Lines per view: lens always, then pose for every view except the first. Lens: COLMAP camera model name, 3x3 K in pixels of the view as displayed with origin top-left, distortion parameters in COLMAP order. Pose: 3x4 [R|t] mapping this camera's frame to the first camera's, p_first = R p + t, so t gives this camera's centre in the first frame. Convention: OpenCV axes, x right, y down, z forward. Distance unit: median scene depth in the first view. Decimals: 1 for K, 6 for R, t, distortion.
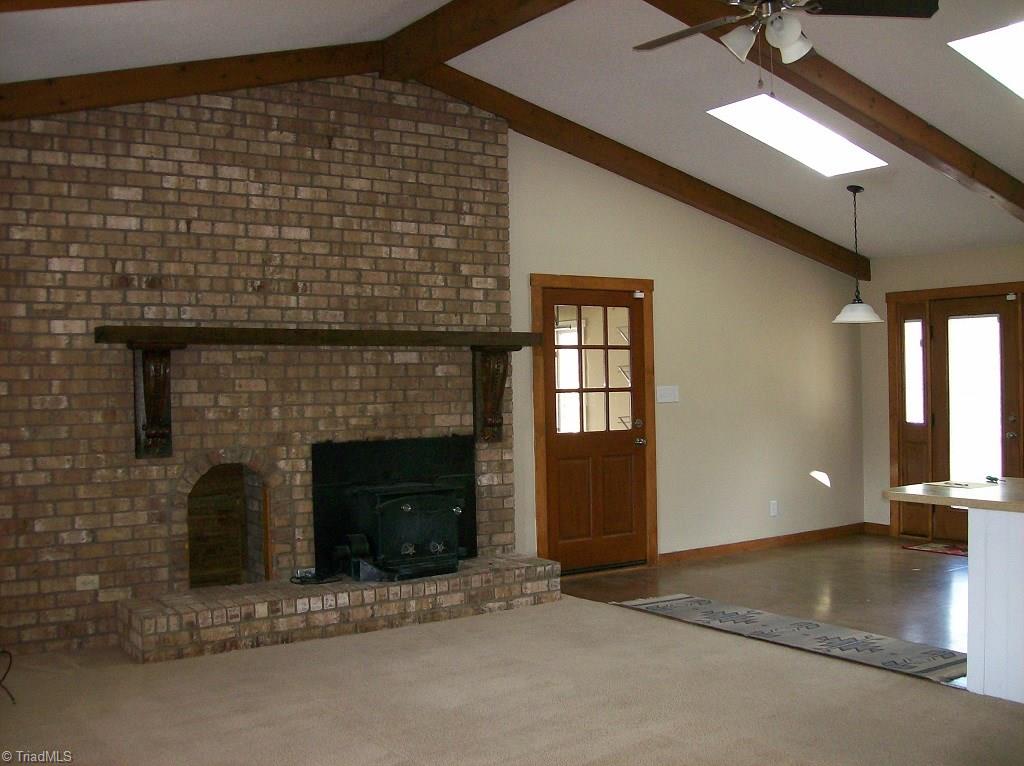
lens RADIAL K [[1107.0, 0, 514.3], [0, 1107.0, 389.8], [0, 0, 1]] dist [-0.110488, 0.000000]
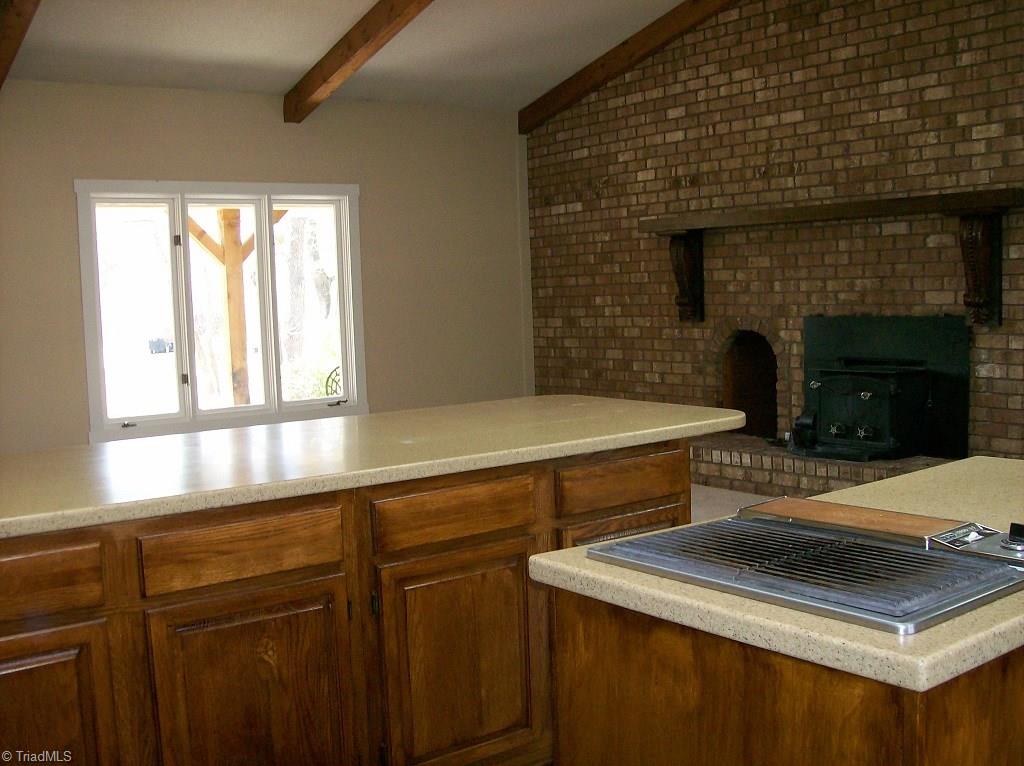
lens RADIAL K [[1107.0, 0, 512.0], [0, 1107.0, 376.3], [0, 0, 1]] dist [-0.110488, 0.000000]
pose [[0.047488, 0.093869, -0.994451, 0.854307], [0.026153, 0.995116, 0.095180, -0.001349], [0.998529, -0.030527, 0.044801, 0.677328]]
